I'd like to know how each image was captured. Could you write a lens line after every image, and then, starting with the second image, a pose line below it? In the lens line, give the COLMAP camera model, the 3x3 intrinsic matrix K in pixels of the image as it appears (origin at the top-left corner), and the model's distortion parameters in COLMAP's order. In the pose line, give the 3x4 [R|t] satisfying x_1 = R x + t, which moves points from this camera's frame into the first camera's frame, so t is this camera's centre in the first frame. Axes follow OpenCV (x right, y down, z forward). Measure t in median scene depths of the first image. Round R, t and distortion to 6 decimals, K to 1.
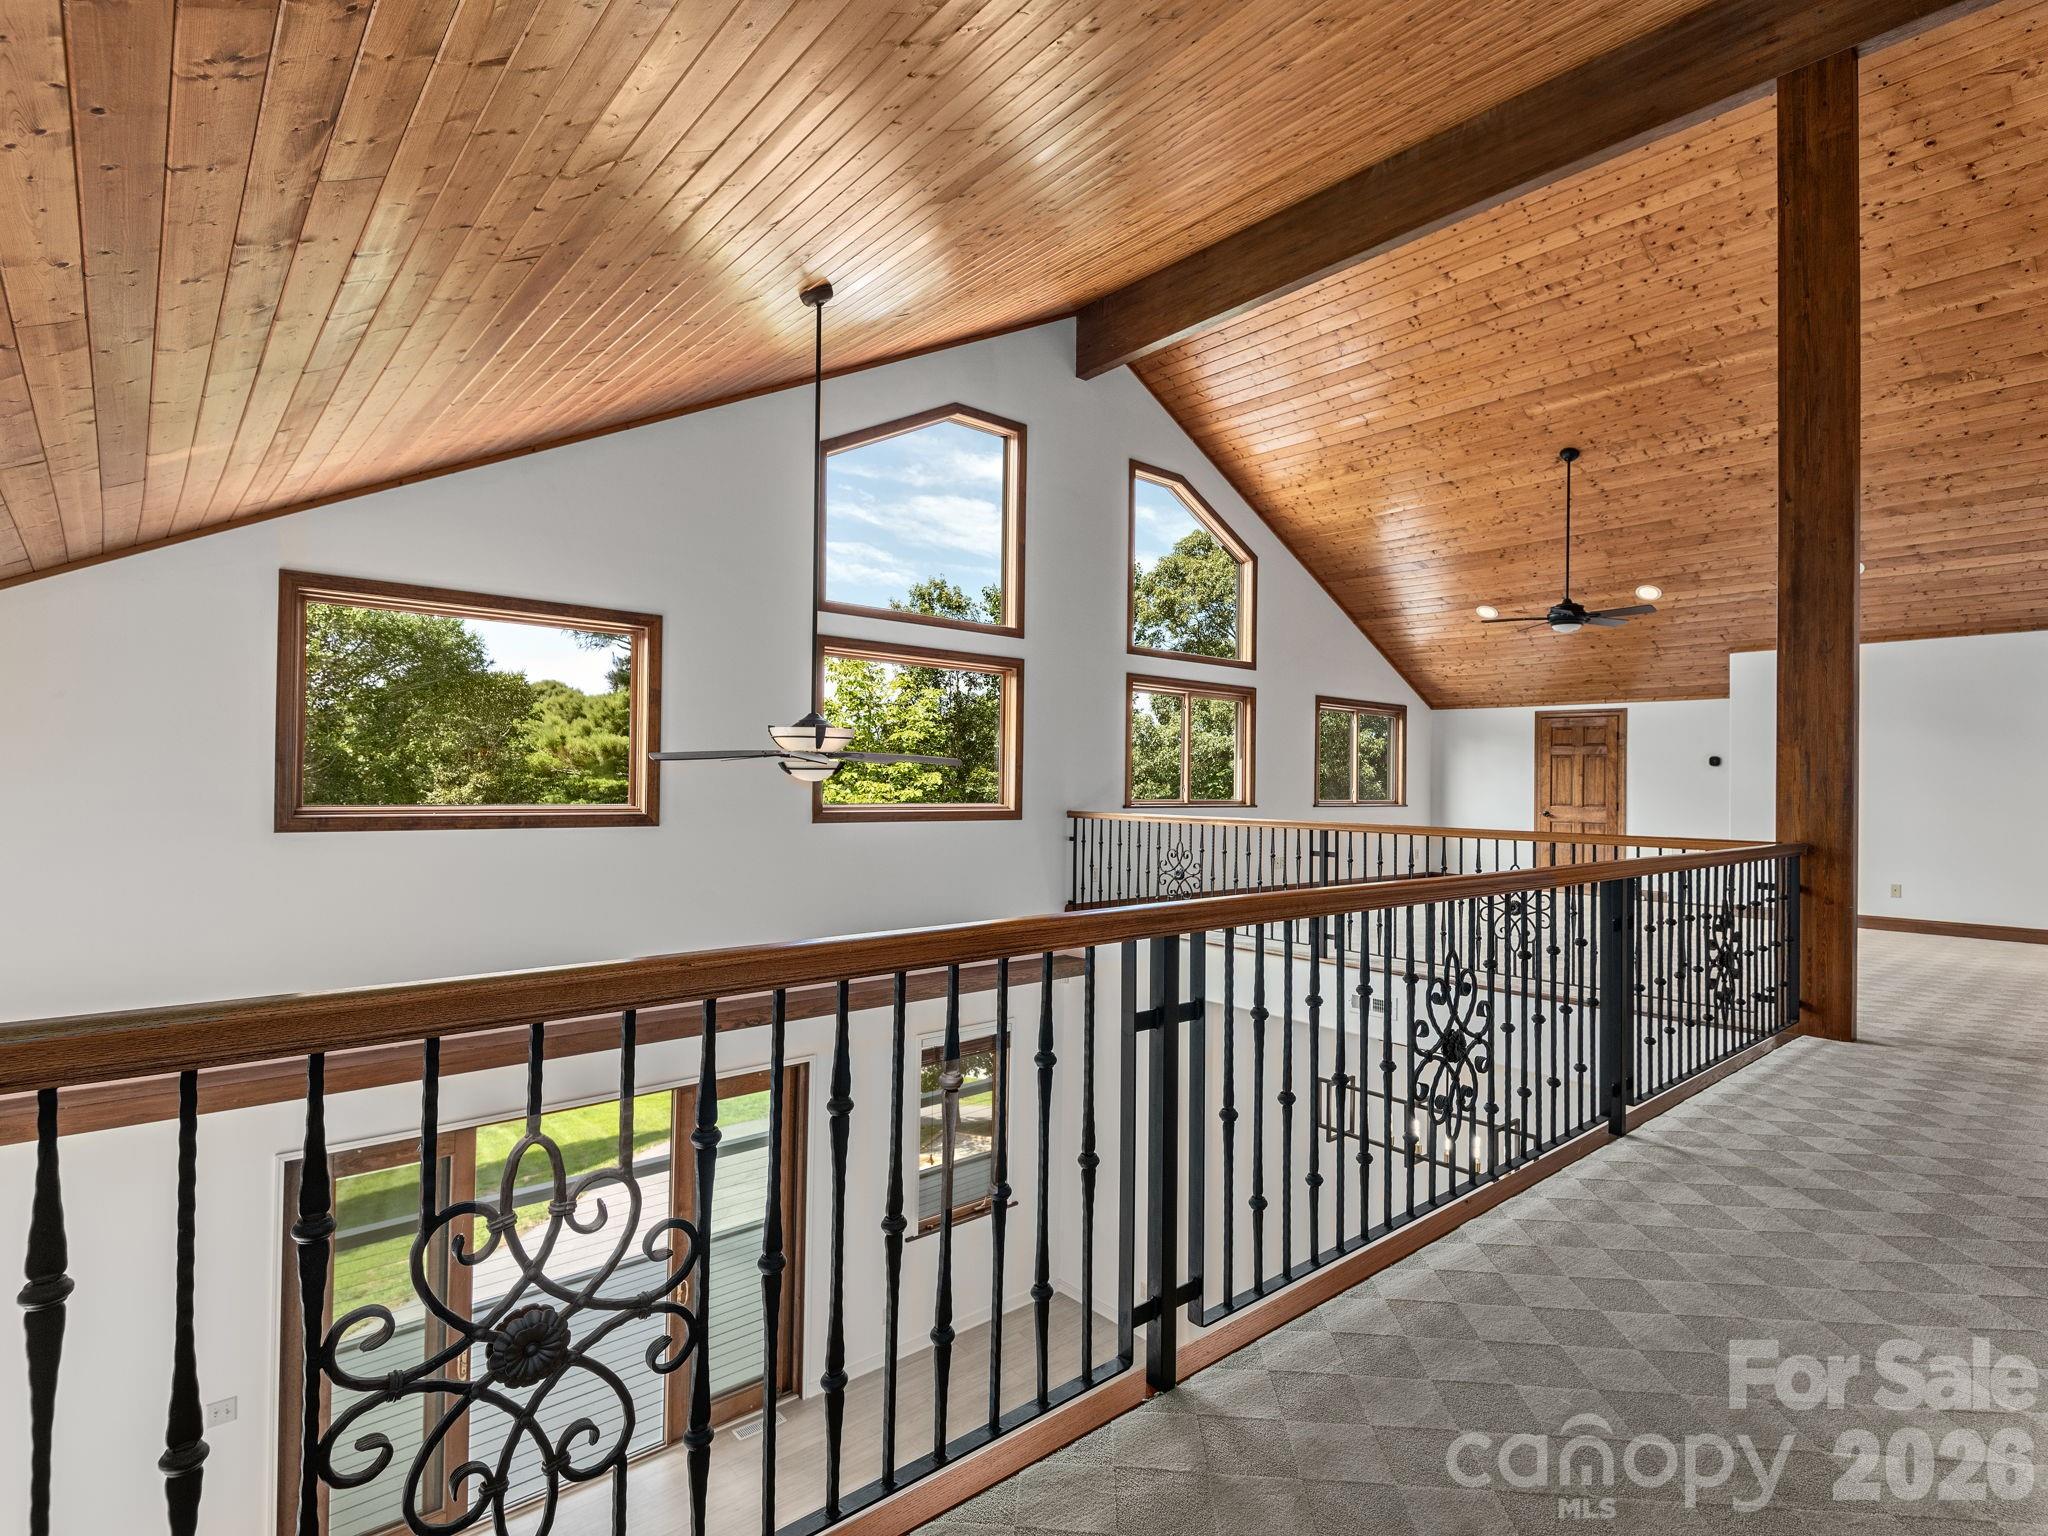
lens RADIAL K [[1046.3, 0, 1032.2], [0, 1046.3, 763.8], [0, 0, 1]] dist [0.010706, -0.008171]
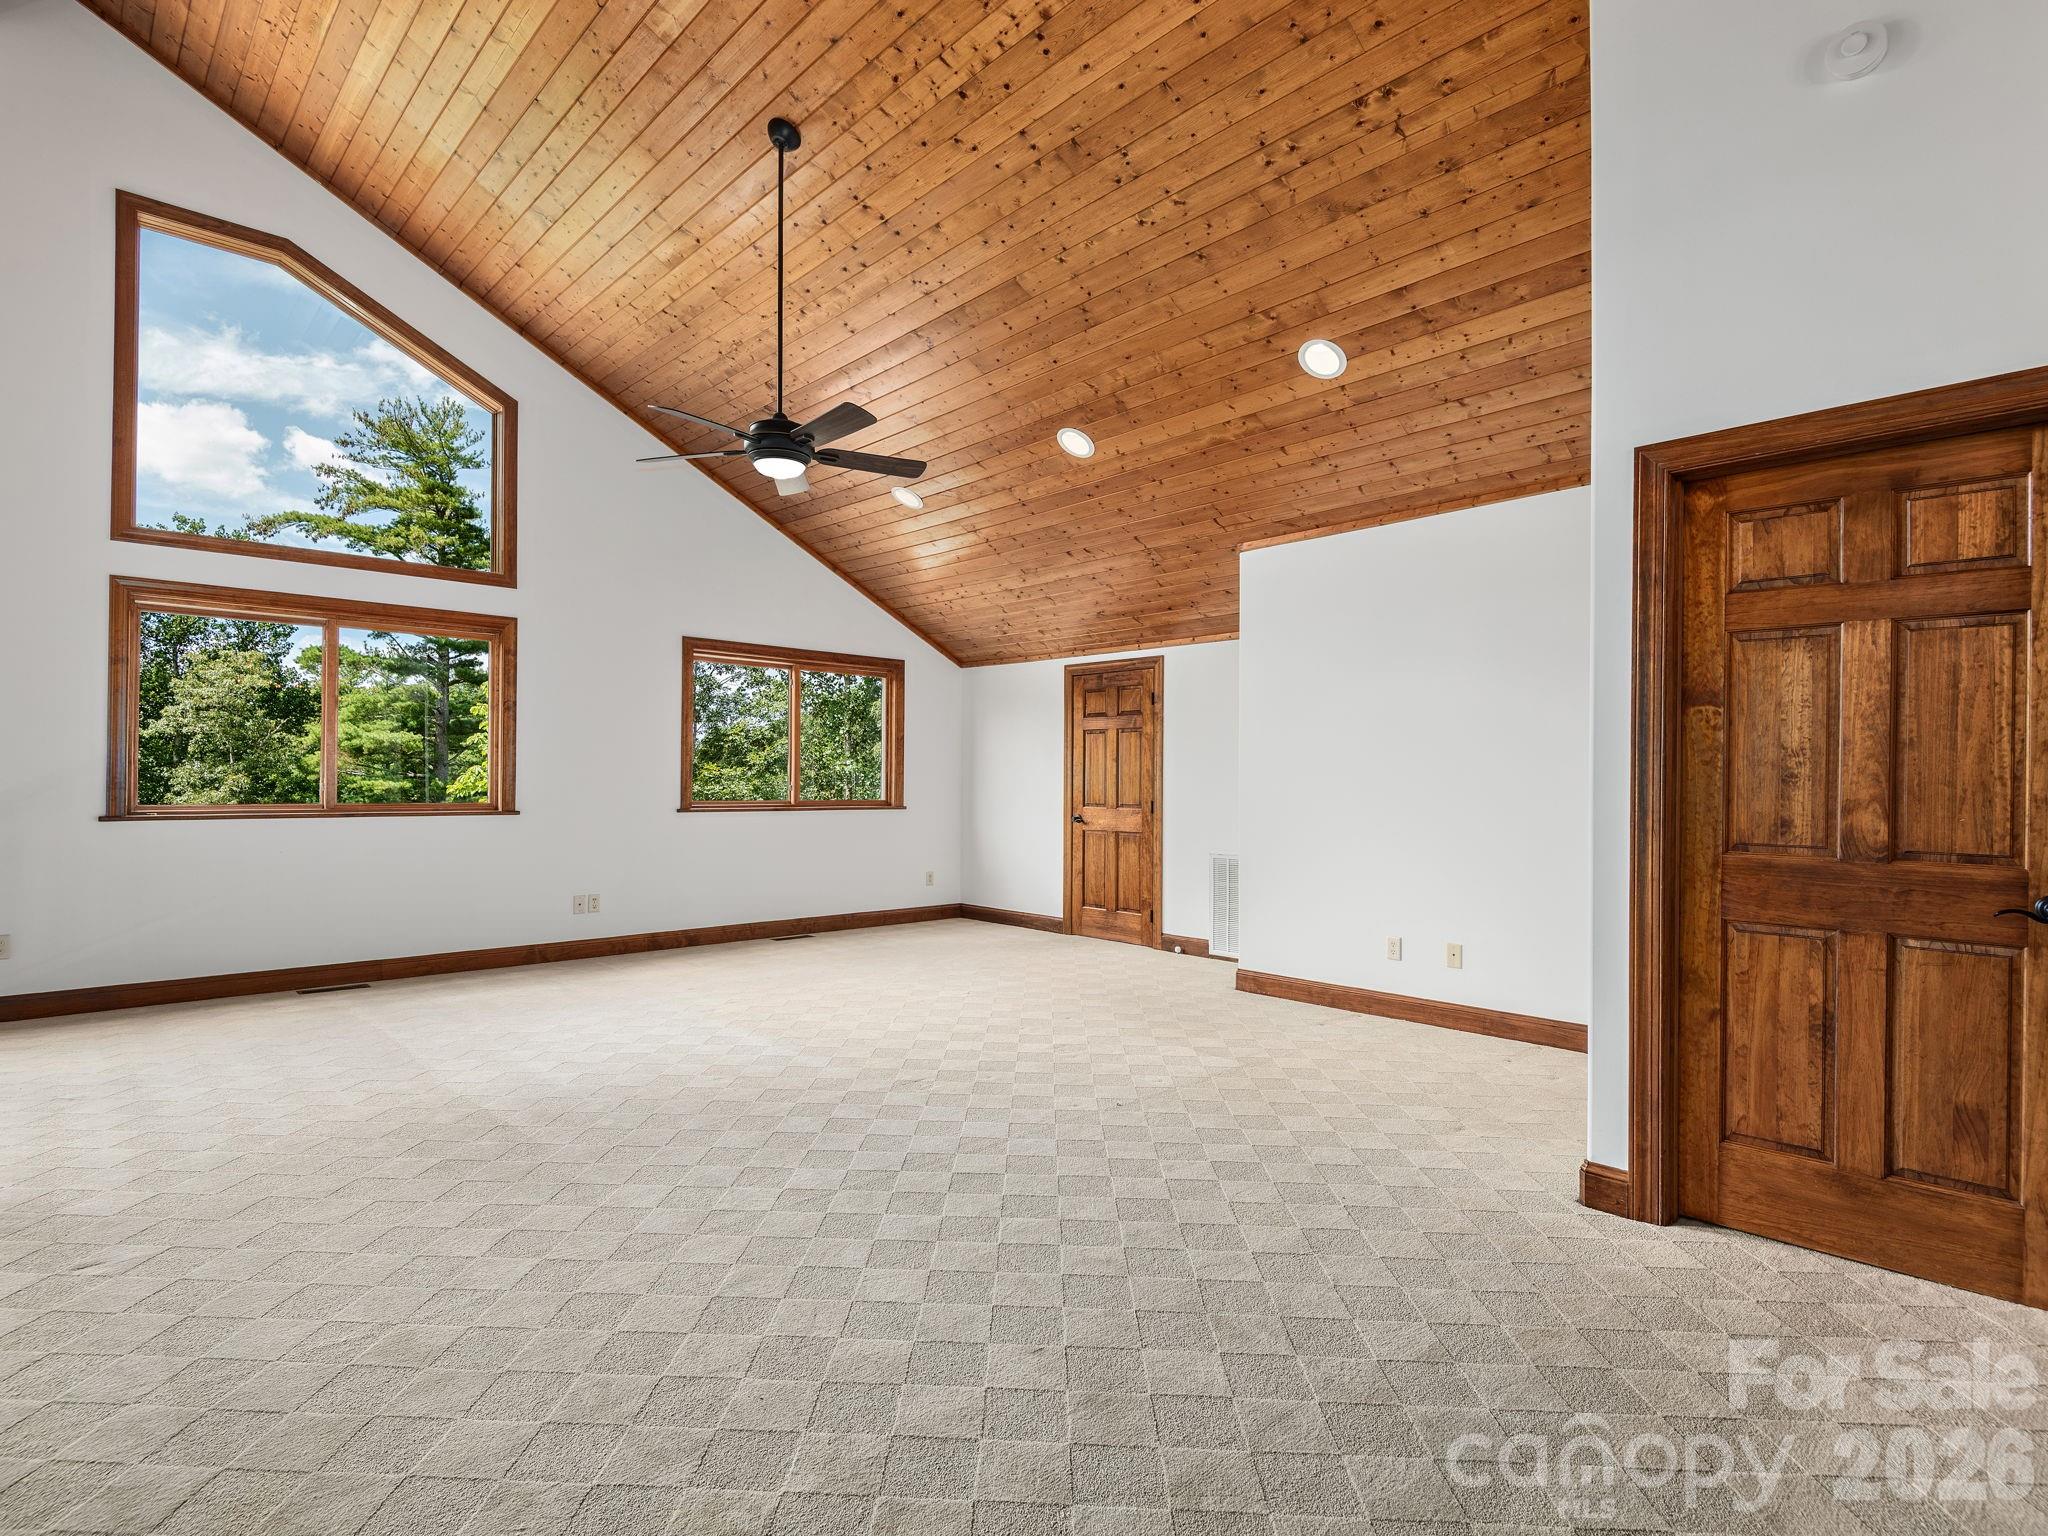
lens RADIAL K [[1046.3, 0, 1015.1], [0, 1046.3, 777.3], [0, 0, 1]] dist [0.010706, -0.008171]
pose [[0.999012, -0.012531, 0.042630, 0.431513], [0.011741, 0.999756, 0.018718, 0.008924], [-0.042855, -0.018199, 0.998916, 0.345577]]
